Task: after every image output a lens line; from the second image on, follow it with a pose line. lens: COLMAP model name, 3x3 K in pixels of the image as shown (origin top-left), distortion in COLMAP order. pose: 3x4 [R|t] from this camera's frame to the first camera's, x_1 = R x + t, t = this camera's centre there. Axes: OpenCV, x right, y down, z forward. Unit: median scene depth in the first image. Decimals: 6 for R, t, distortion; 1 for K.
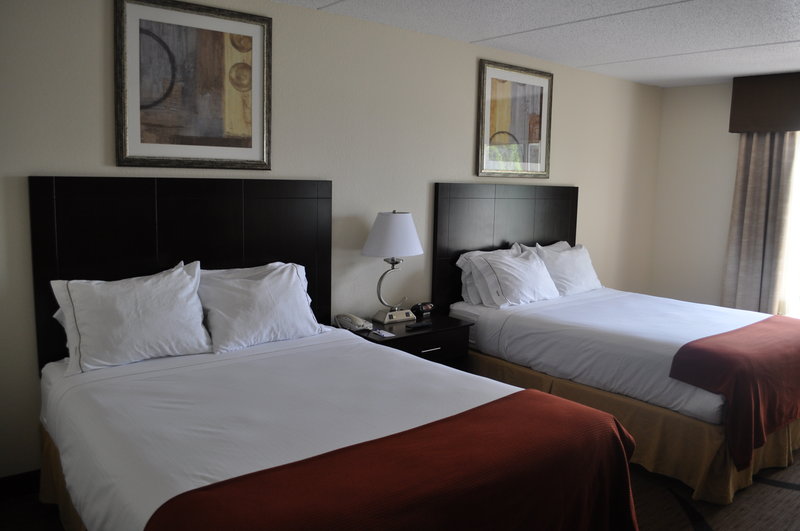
lens RADIAL K [[655.9, 0, 400.0], [0, 655.9, 265.5], [0, 0, 1]] dist [-0.065872, 0.000278]
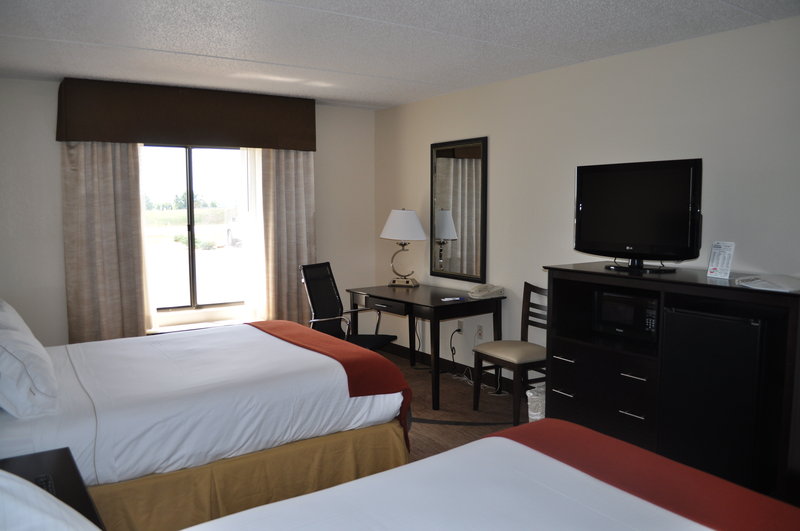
lens RADIAL K [[635.6, 0, 400.0], [0, 635.6, 265.5], [0, 0, 1]] dist [-0.074919, -0.000709]
pose [[0.091239, -0.125590, 0.987878, -1.092629], [0.138451, 0.983981, 0.112307, -0.267428], [-0.986158, 0.126526, 0.107166, 1.782763]]
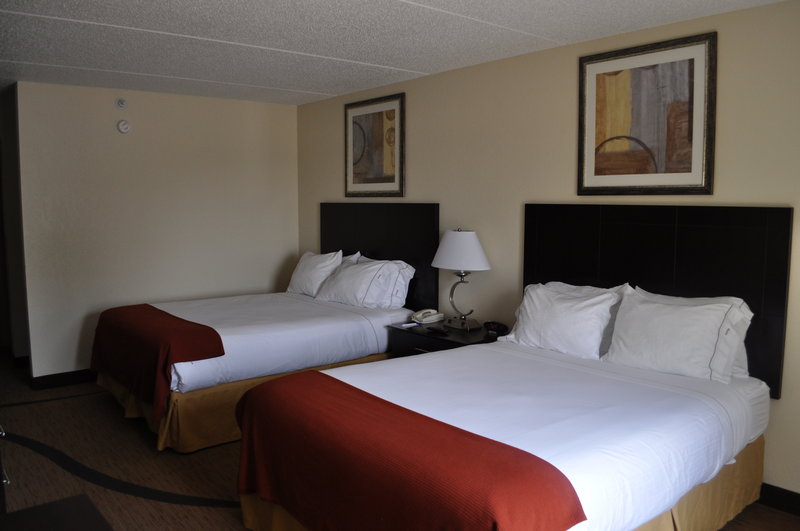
lens RADIAL K [[635.6, 0, 400.0], [0, 635.6, 265.5], [0, 0, 1]] dist [-0.074919, -0.000709]
pose [[-0.007718, 0.078160, -0.996911, 1.064400], [-0.128036, 0.988658, 0.078504, -0.091981], [0.991740, 0.128246, 0.002376, 0.884876]]
